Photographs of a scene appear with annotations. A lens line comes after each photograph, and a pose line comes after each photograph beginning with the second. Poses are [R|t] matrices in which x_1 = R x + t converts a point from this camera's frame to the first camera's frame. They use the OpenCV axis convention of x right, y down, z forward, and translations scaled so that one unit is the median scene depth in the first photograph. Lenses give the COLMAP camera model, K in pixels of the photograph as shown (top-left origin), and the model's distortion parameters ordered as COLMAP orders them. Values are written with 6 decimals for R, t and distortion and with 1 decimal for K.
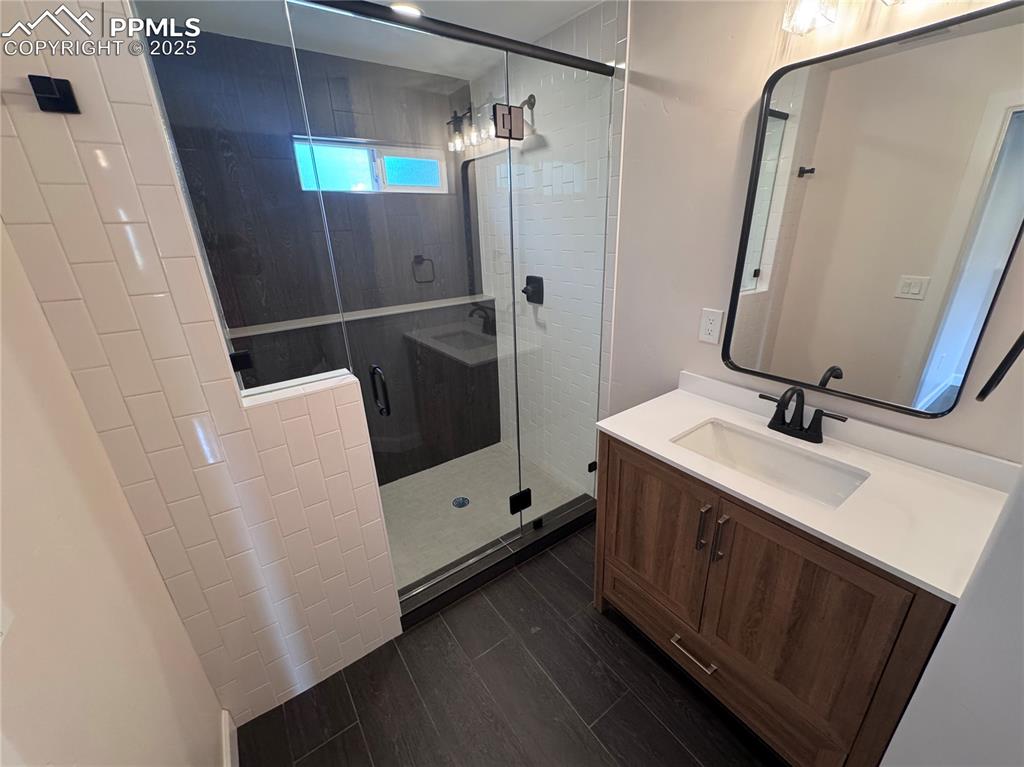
lens RADIAL K [[409.5, 0, 511.4], [0, 409.5, 384.1], [0, 0, 1]] dist [-0.004503, 0.000790]
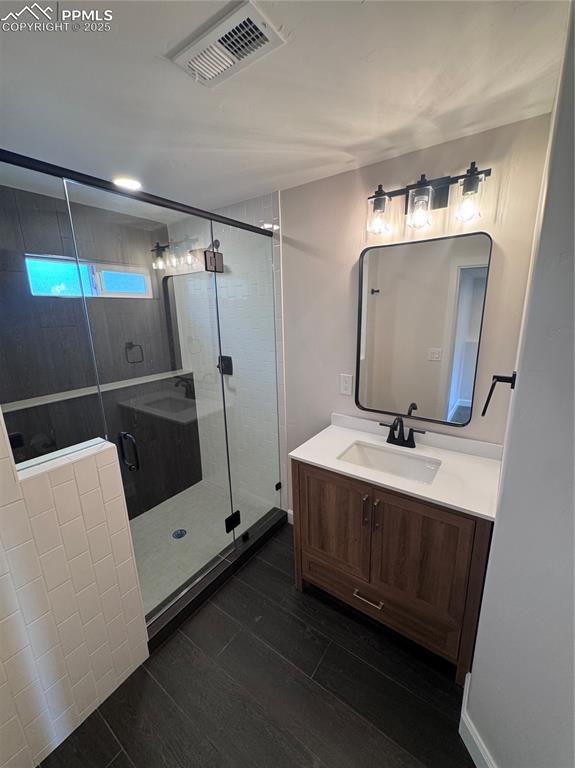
lens RADIAL K [[307.2, 0, 287.5], [0, 307.2, 384.0], [0, 0, 1]] dist [-0.004503, 0.000790]
pose [[0.943698, -0.064662, 0.324426, -0.107393], [0.109844, 0.986317, -0.122931, -0.014660], [-0.312038, 0.151646, 0.937889, -0.066540]]
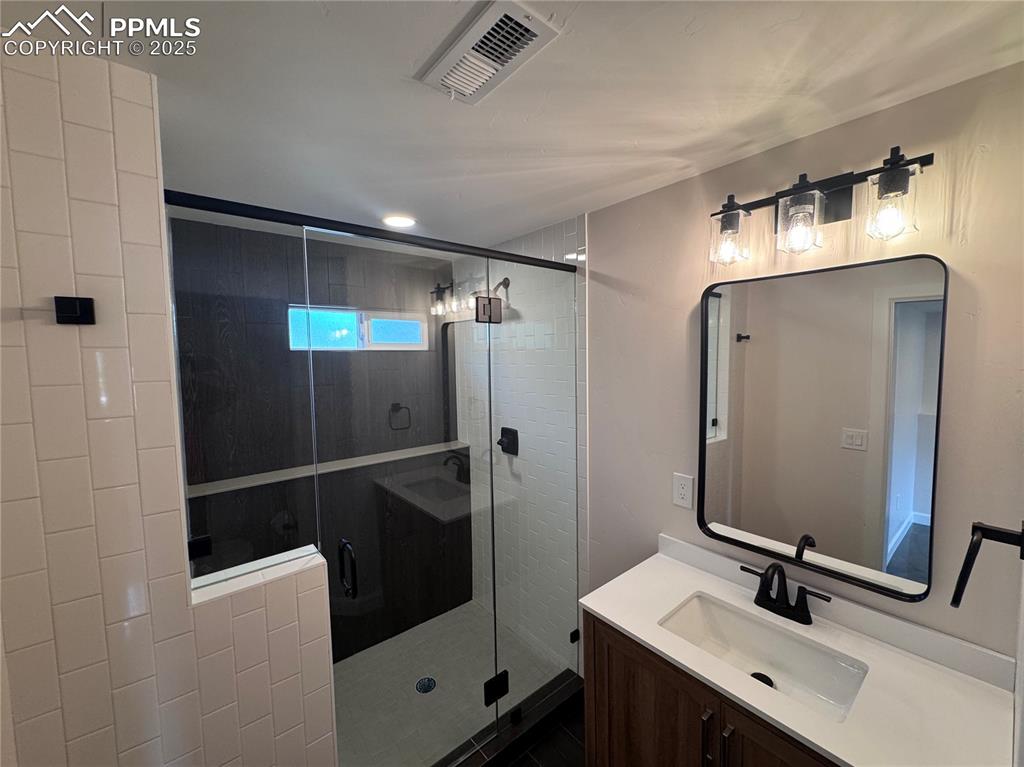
lens RADIAL K [[409.5, 0, 511.4], [0, 409.5, 384.1], [0, 0, 1]] dist [-0.004503, 0.000790]
pose [[0.997341, 0.012560, 0.071788, -0.016657], [0.009113, 0.955814, -0.293830, -0.078274], [-0.072306, 0.293703, 0.953158, -0.023263]]
